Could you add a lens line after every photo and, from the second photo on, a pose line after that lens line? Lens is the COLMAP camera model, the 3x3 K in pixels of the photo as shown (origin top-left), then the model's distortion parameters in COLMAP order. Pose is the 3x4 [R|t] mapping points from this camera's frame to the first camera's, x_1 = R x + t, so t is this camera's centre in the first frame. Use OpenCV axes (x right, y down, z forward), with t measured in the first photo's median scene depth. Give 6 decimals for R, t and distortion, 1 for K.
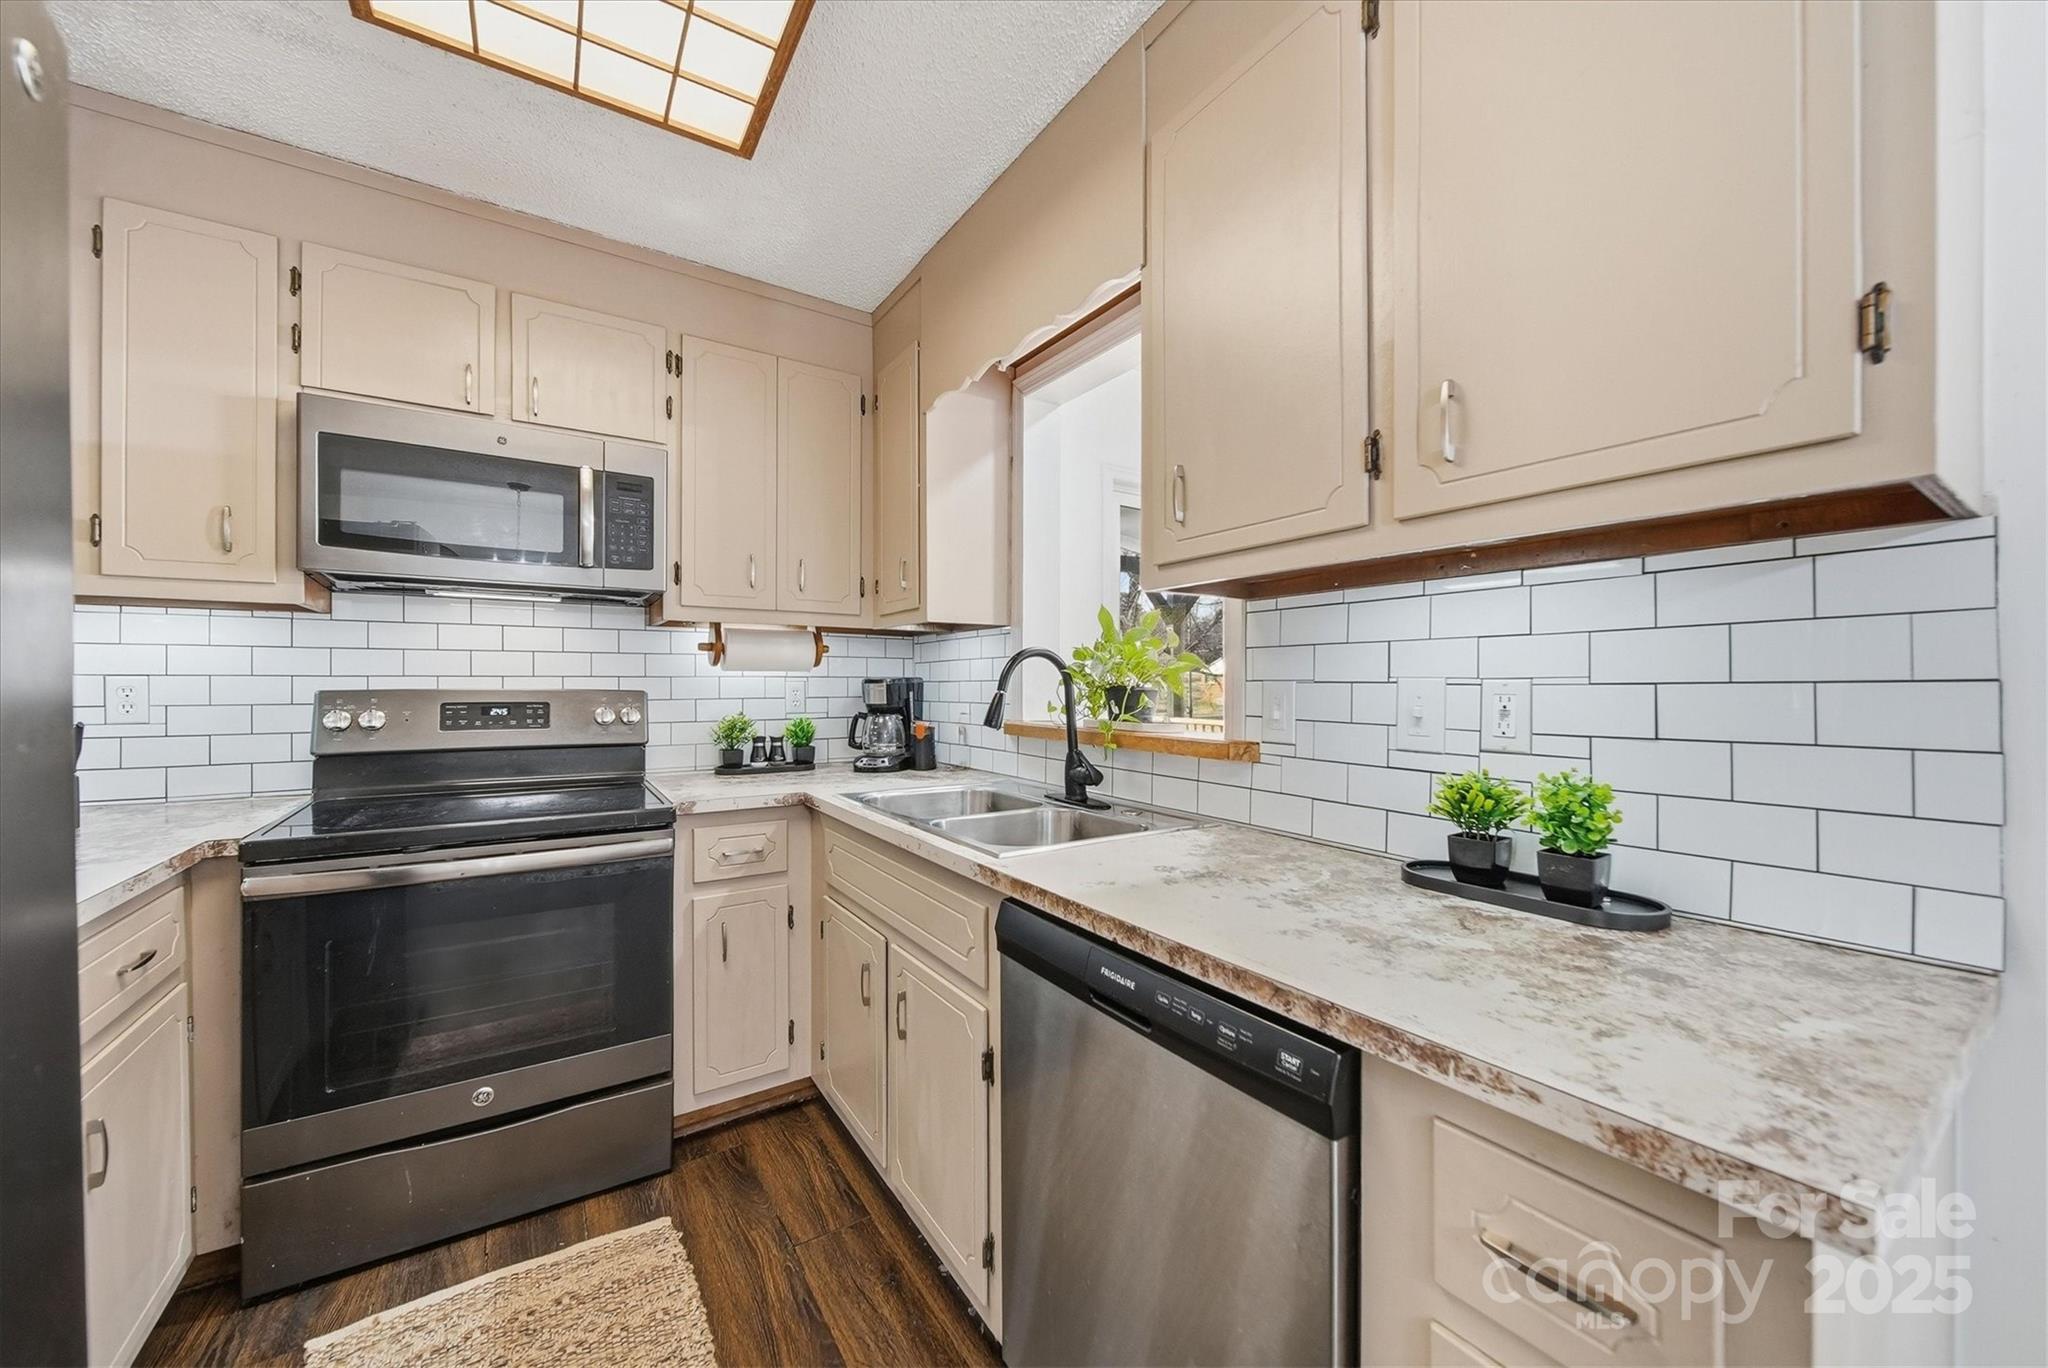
lens RADIAL K [[742.0, 0, 1030.3], [0, 742.0, 680.6], [0, 0, 1]] dist [-0.005137, 0.000230]
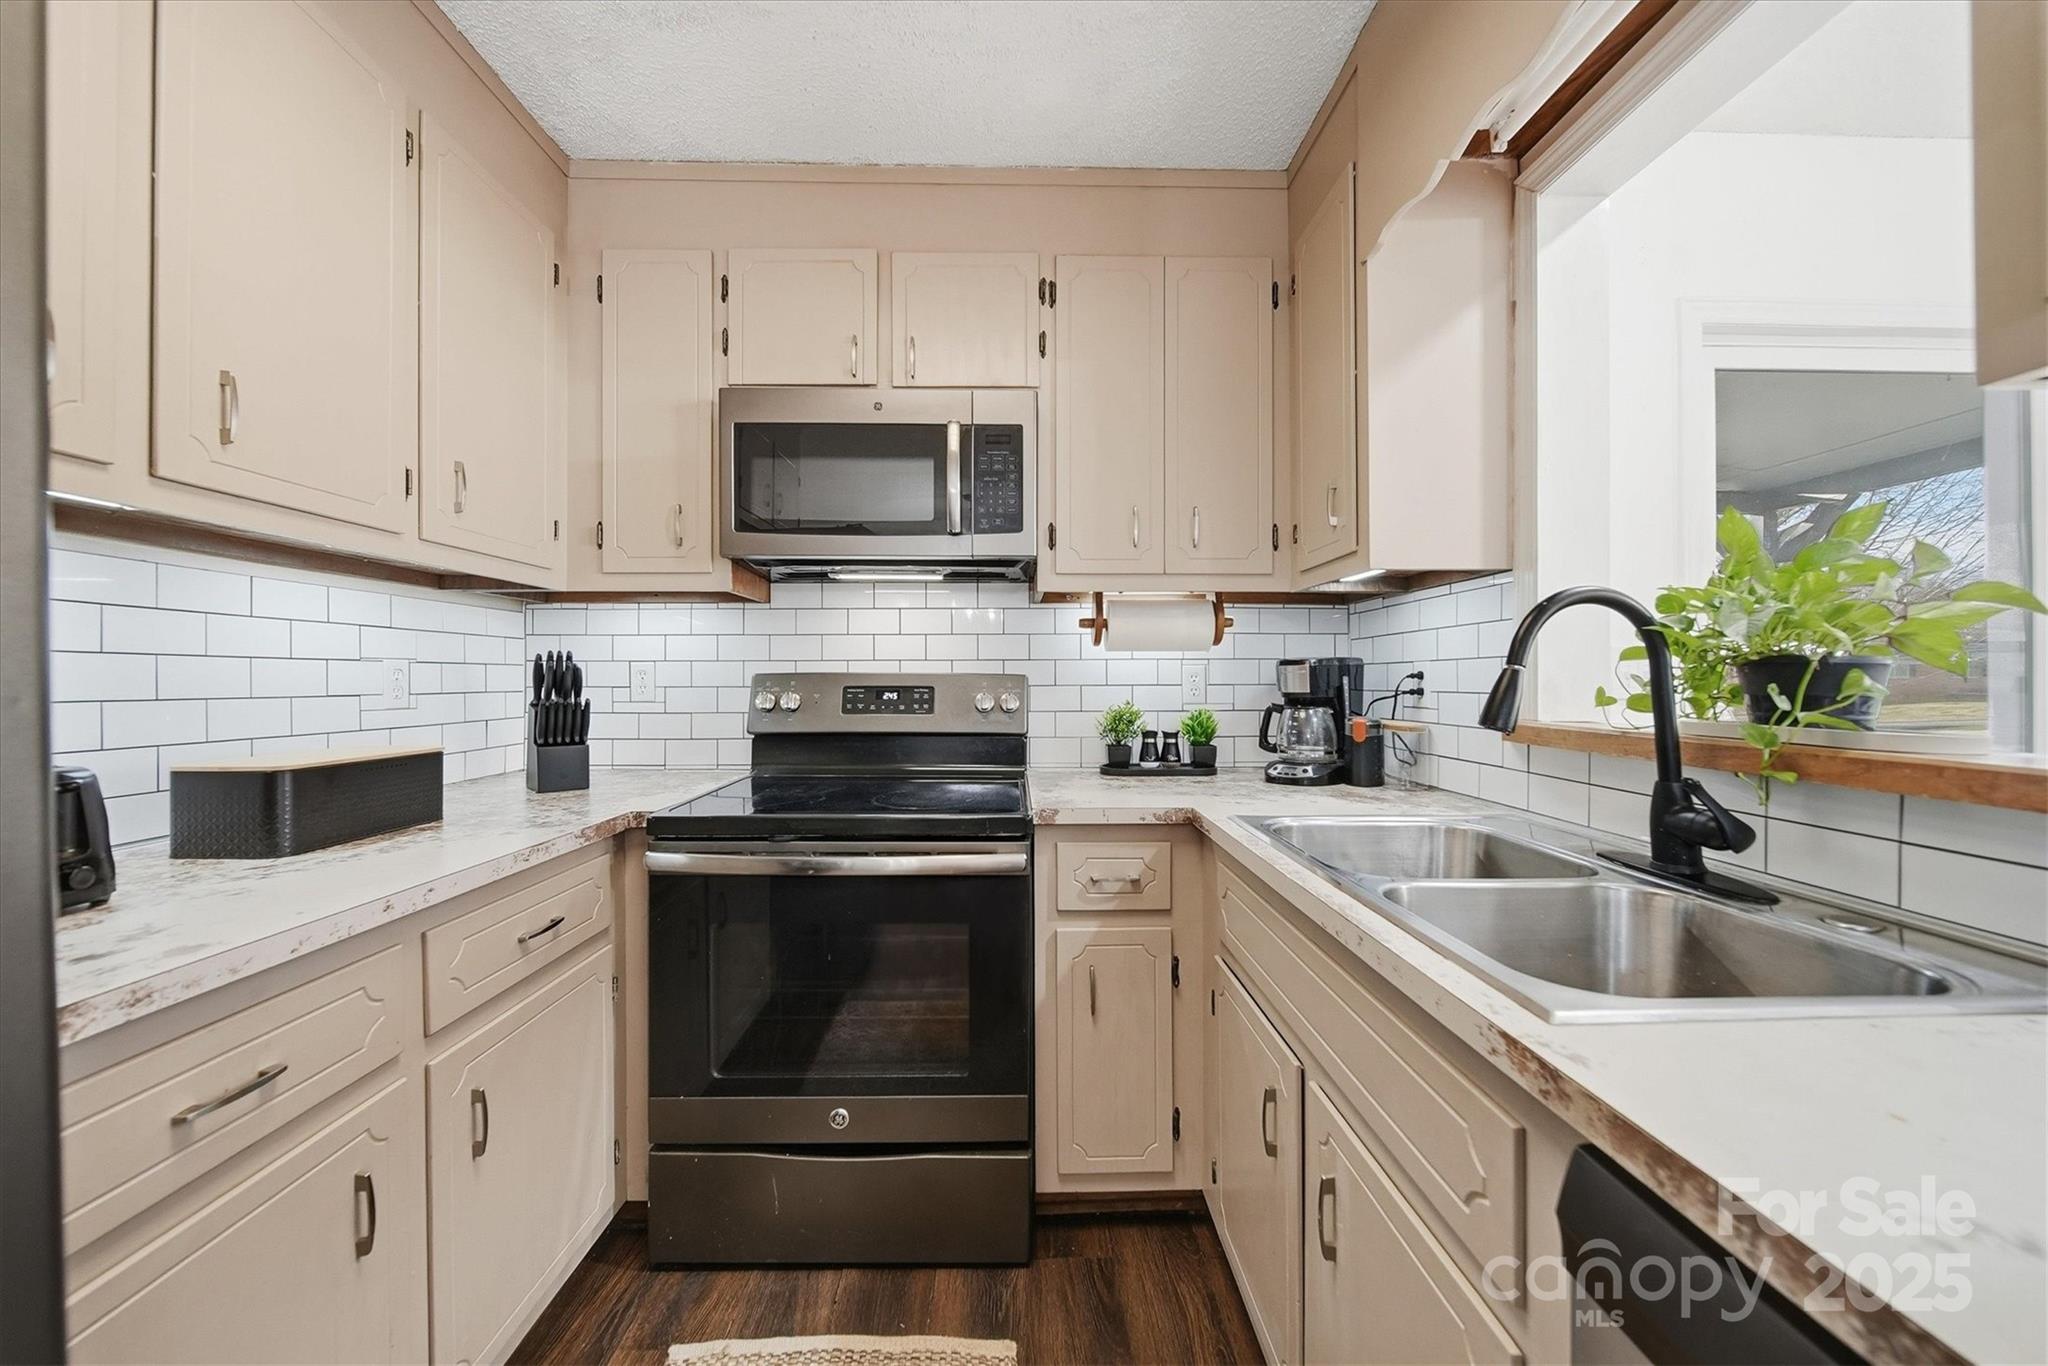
lens RADIAL K [[742.0, 0, 1036.6], [0, 742.0, 675.3], [0, 0, 1]] dist [-0.005137, 0.000230]
pose [[0.849176, -0.003994, -0.528095, -0.046369], [0.003448, 0.999992, -0.002018, 0.019327], [0.528098, -0.000107, 0.849183, 0.301360]]
